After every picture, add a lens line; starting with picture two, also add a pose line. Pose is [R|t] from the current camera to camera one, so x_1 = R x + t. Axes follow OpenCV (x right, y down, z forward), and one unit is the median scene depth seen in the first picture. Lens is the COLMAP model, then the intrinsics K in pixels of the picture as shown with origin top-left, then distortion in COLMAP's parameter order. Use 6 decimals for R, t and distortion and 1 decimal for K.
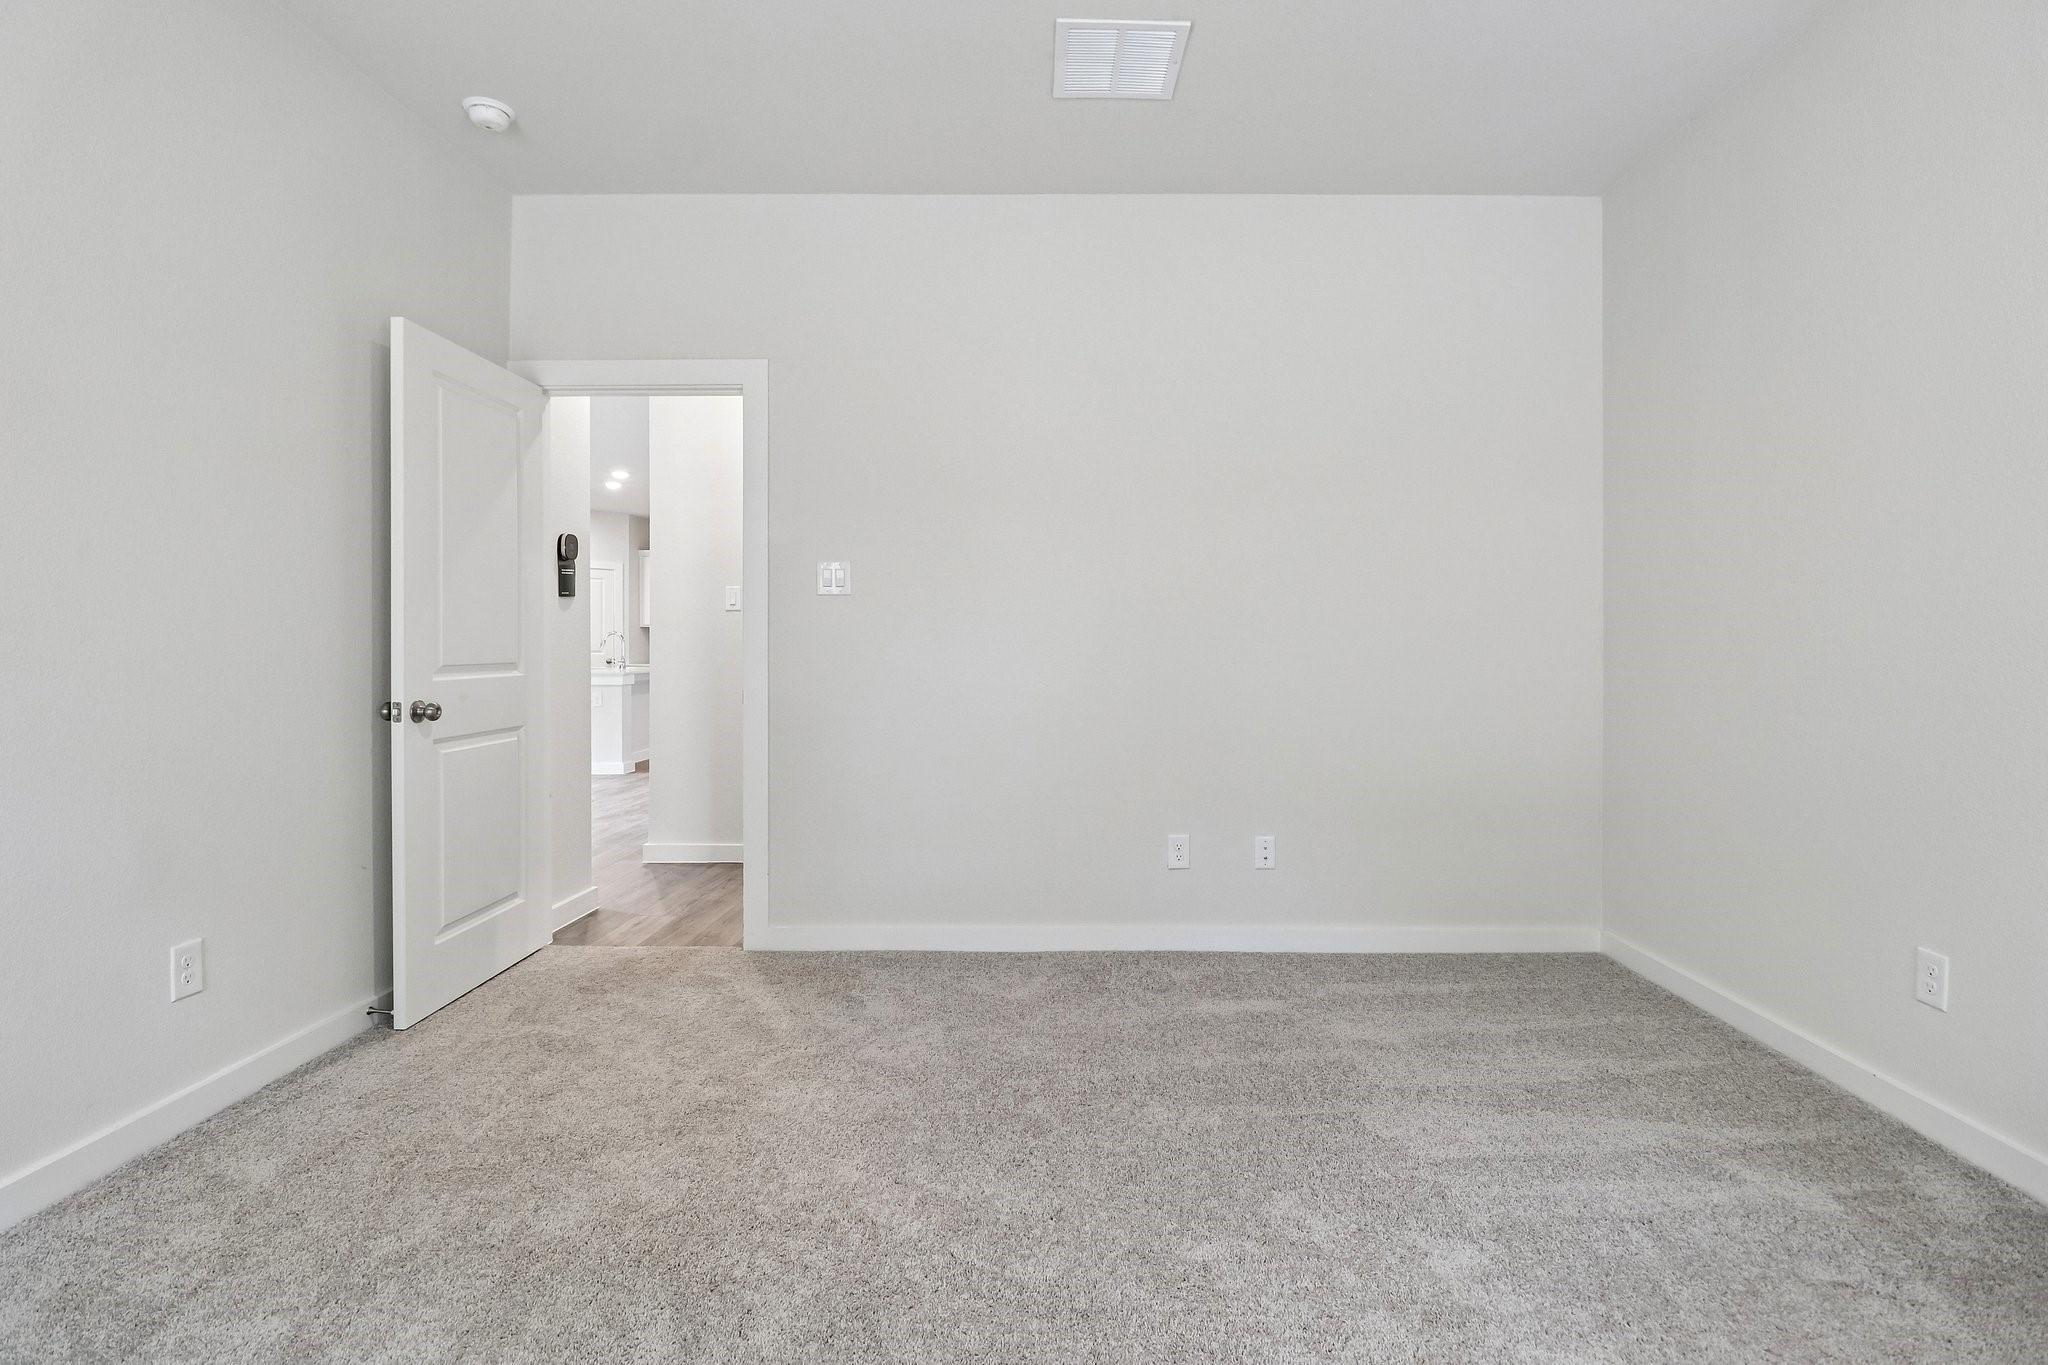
lens RADIAL K [[965.1, 0, 1028.7], [0, 965.1, 646.8], [0, 0, 1]] dist [0.000198, -0.010487]
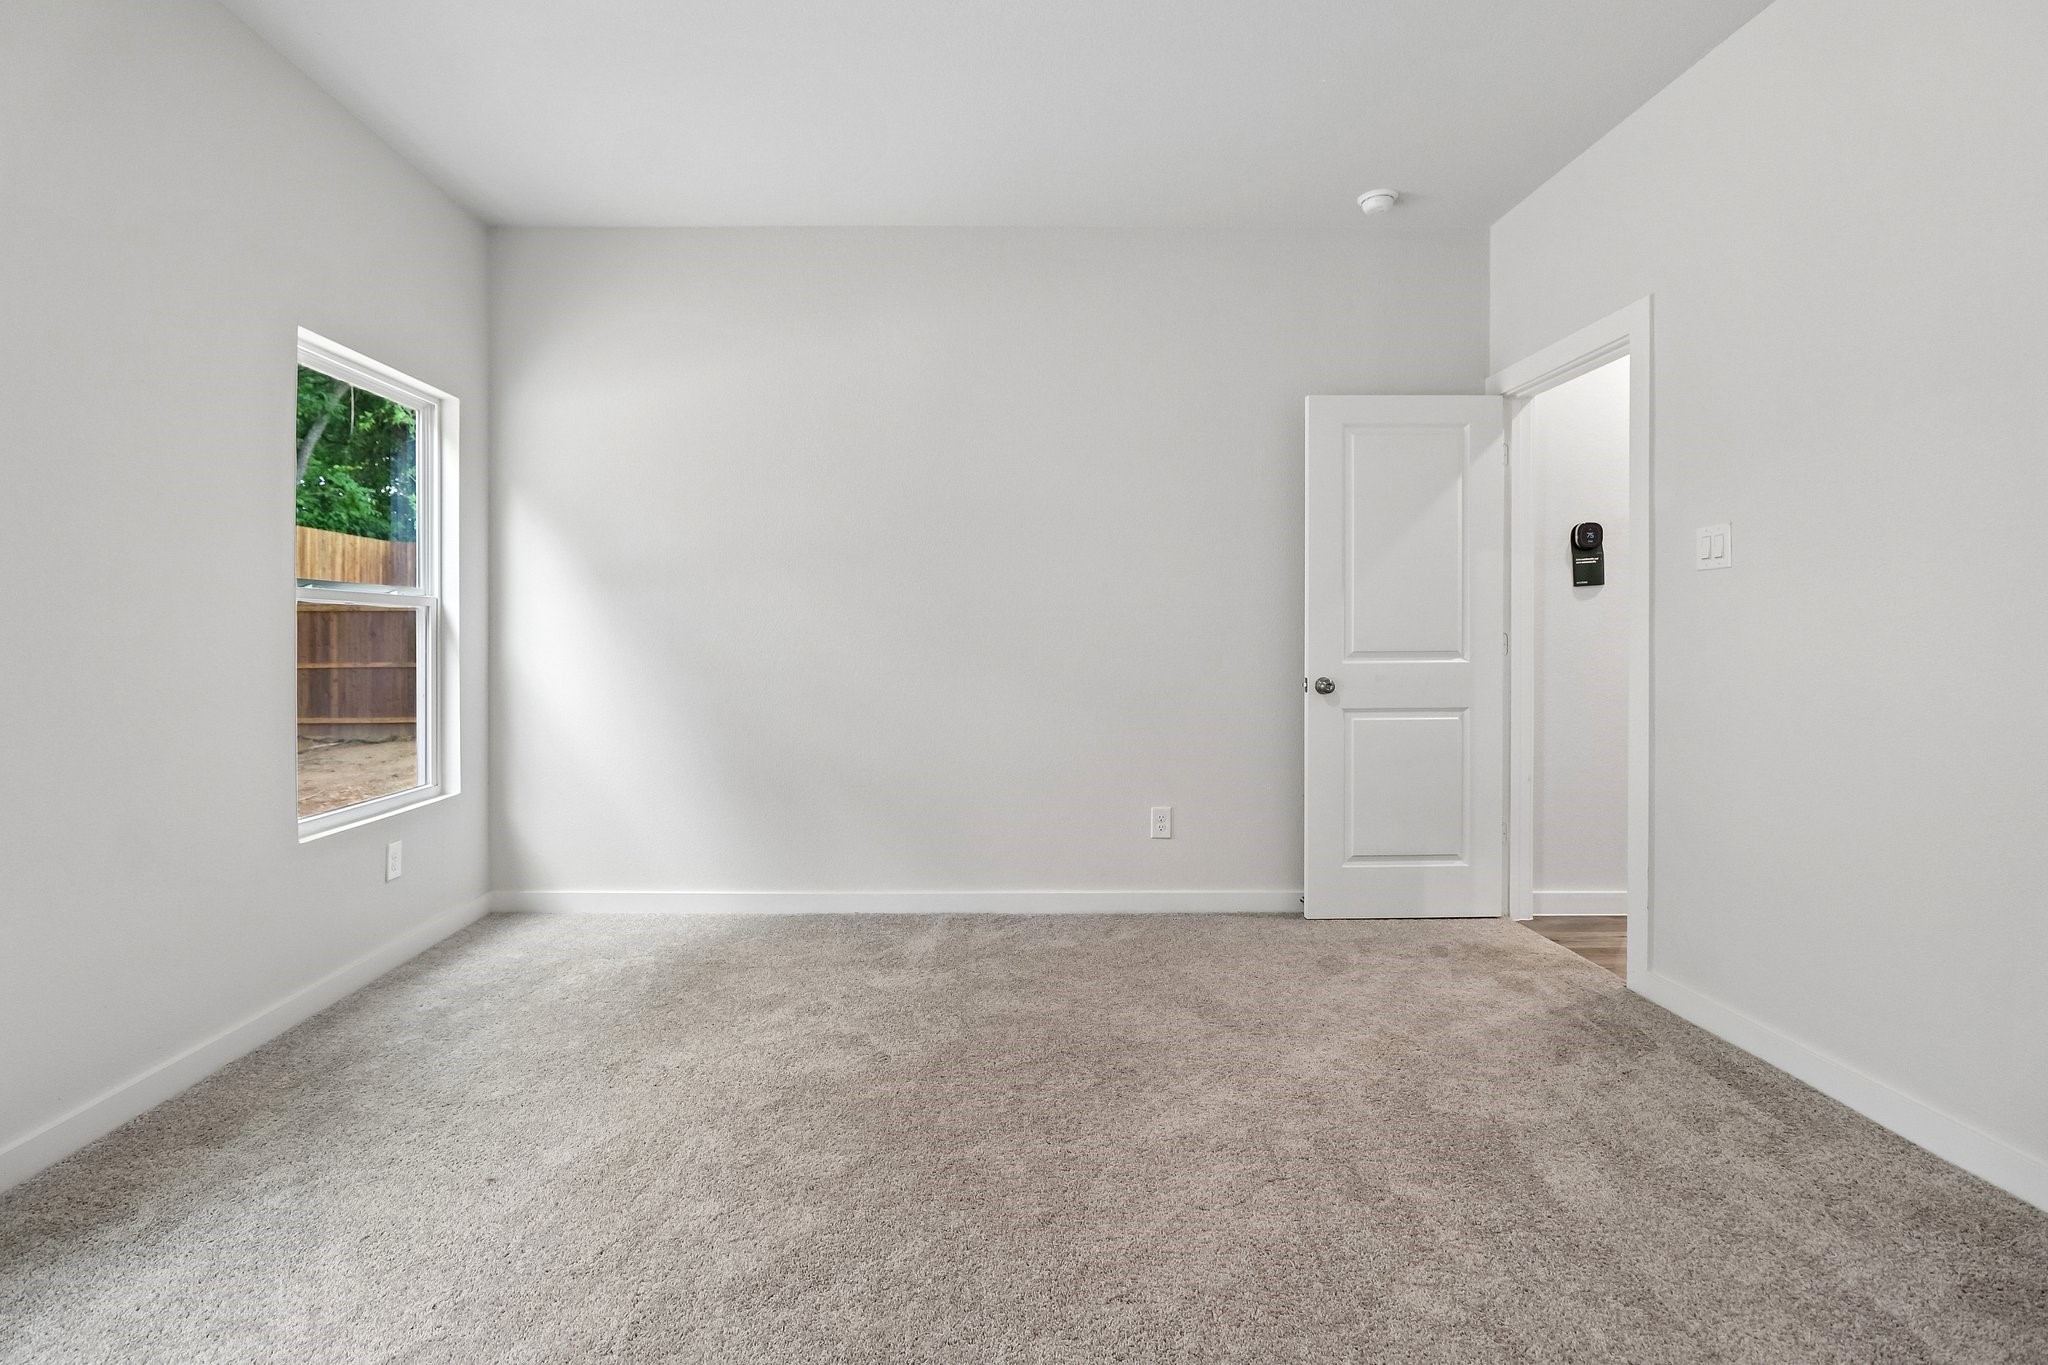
lens RADIAL K [[965.1, 0, 1009.8], [0, 965.1, 628.2], [0, 0, 1]] dist [0.000198, -0.010487]
pose [[0.048395, -0.004254, -0.998819, 0.657465], [0.001773, 0.999990, -0.004174, -0.007573], [0.998827, -0.001569, 0.048402, 0.485932]]
